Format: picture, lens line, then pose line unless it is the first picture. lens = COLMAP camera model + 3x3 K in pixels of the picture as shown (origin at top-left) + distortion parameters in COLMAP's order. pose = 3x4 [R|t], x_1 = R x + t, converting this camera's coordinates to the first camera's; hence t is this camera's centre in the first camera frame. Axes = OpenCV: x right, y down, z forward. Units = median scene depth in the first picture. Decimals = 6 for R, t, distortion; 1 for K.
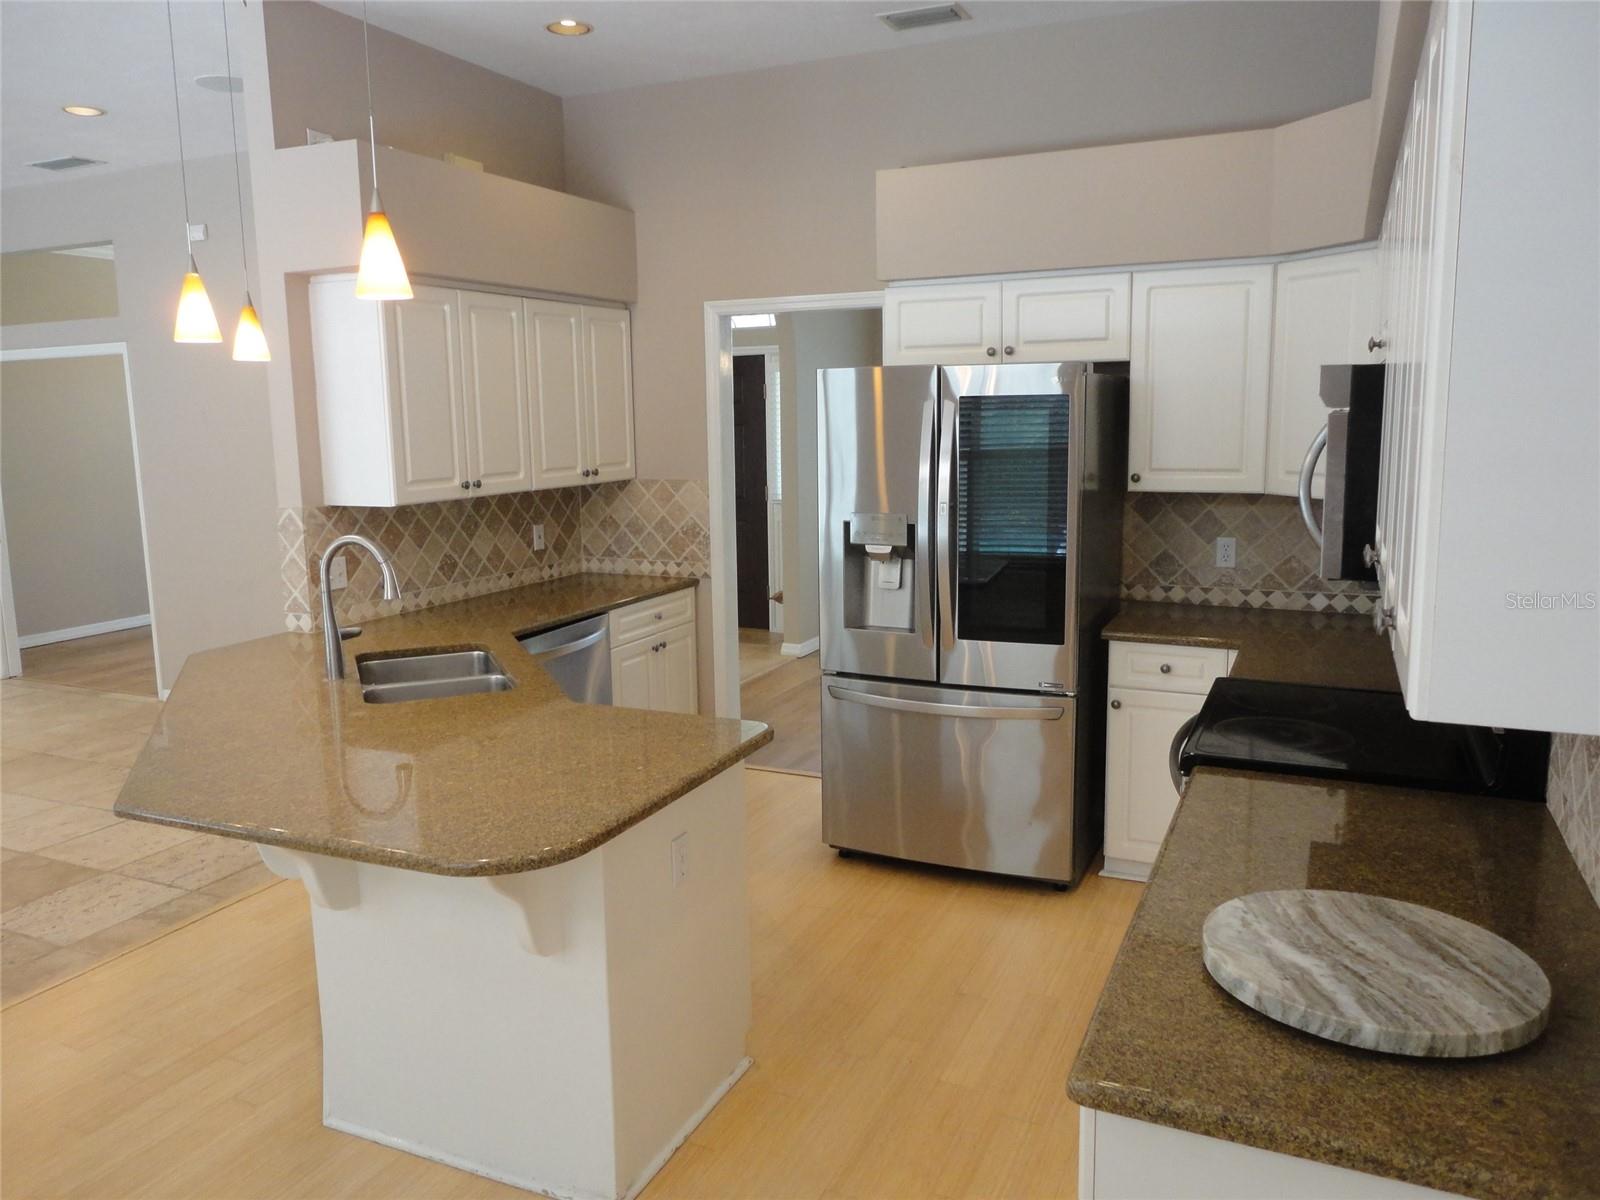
lens RADIAL K [[1172.2, 0, 798.6], [0, 1172.2, 584.3], [0, 0, 1]] dist [0.001538, 0.002499]
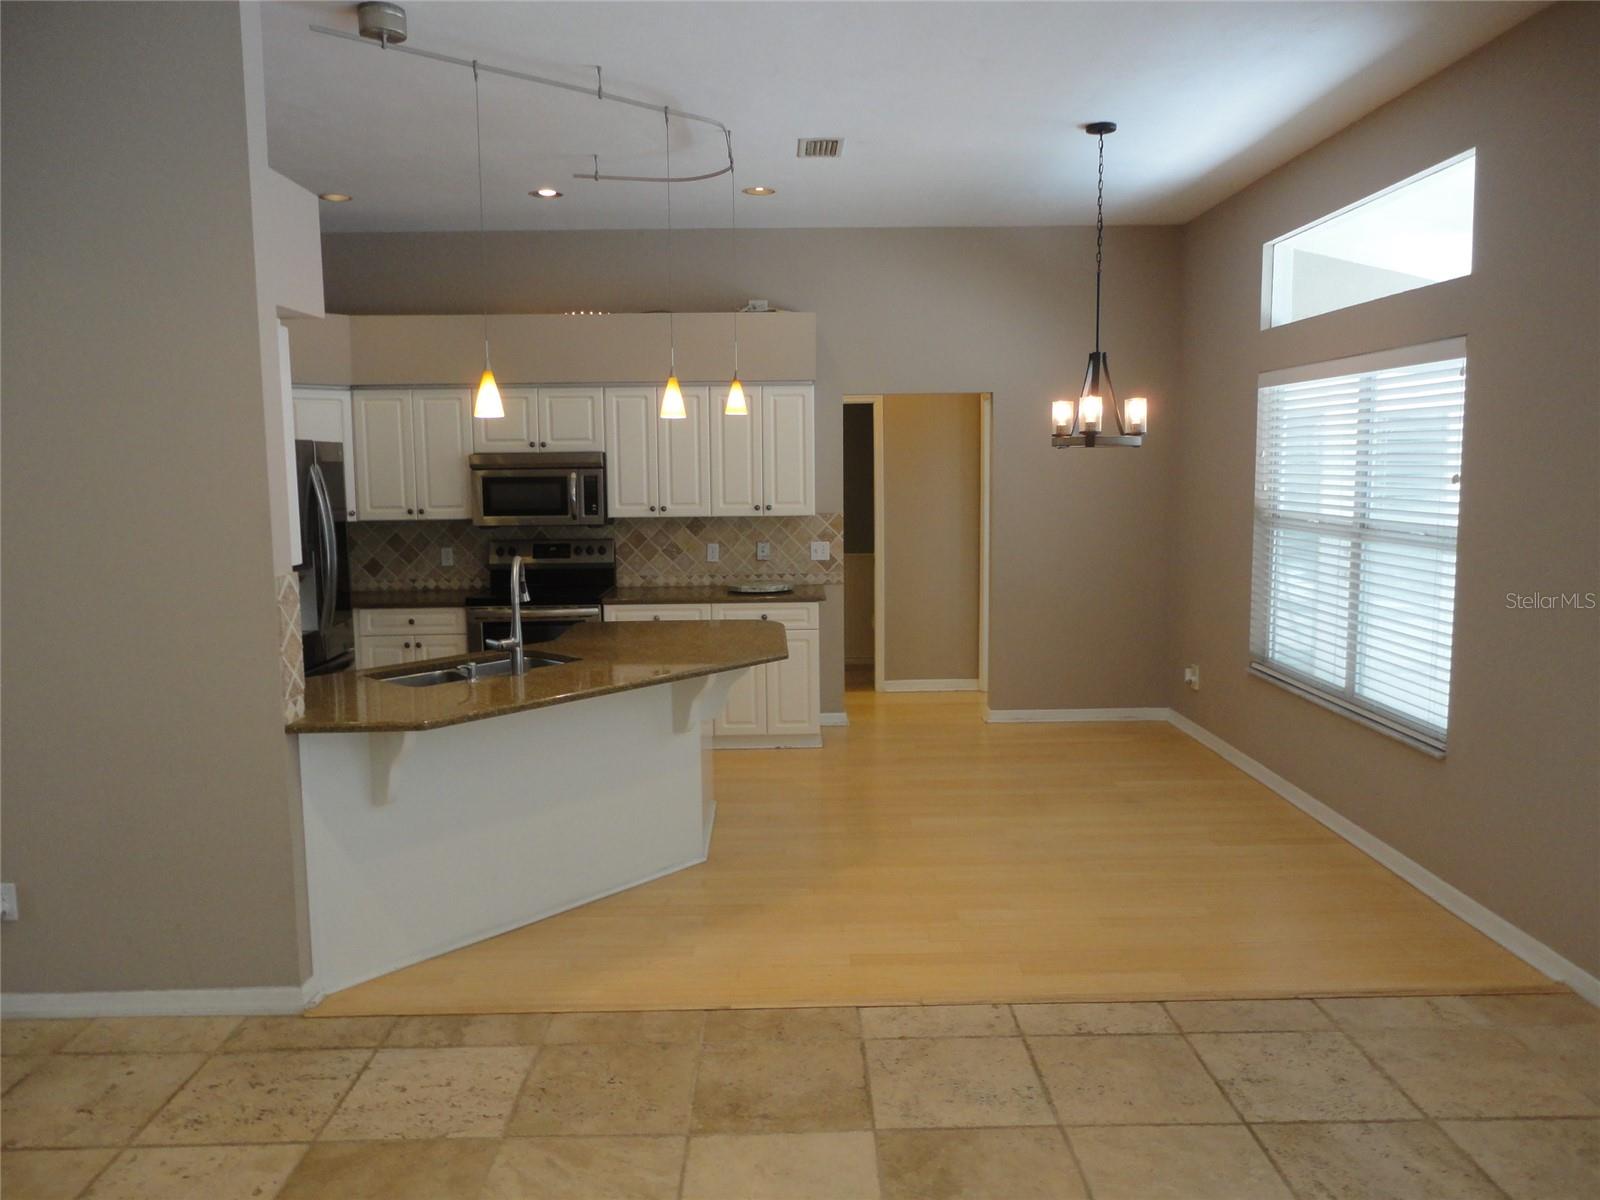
lens RADIAL K [[1172.2, 0, 798.6], [0, 1172.2, 584.3], [0, 0, 1]] dist [0.001538, 0.002499]
pose [[-0.432827, -0.070584, 0.898709, -1.359076], [0.156013, 0.976022, 0.151794, -0.129119], [-0.887874, 0.205911, -0.411437, 1.020491]]
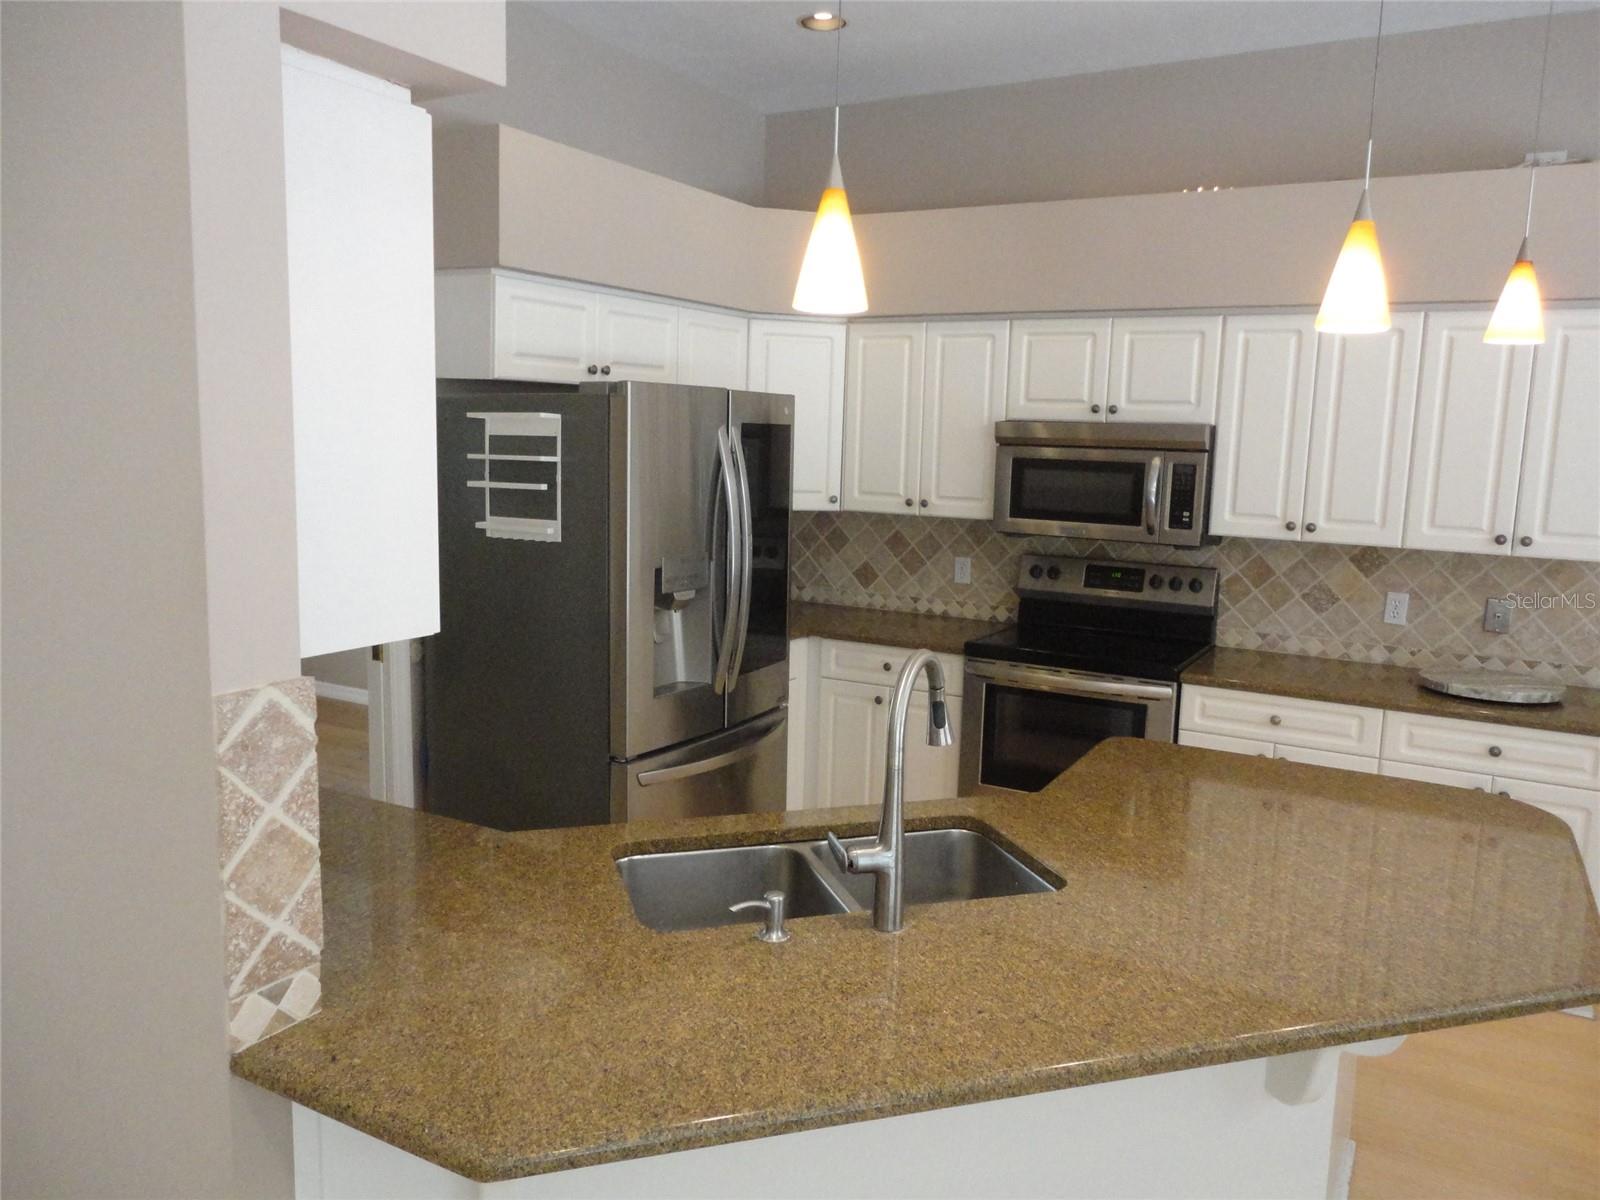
lens RADIAL K [[1172.2, 0, 798.6], [0, 1172.2, 584.3], [0, 0, 1]] dist [0.001538, 0.002499]
pose [[0.086642, -0.109660, 0.990186, -0.758042], [0.120107, 0.987823, 0.098889, -0.110072], [-0.988973, 0.110361, 0.098758, 0.806614]]
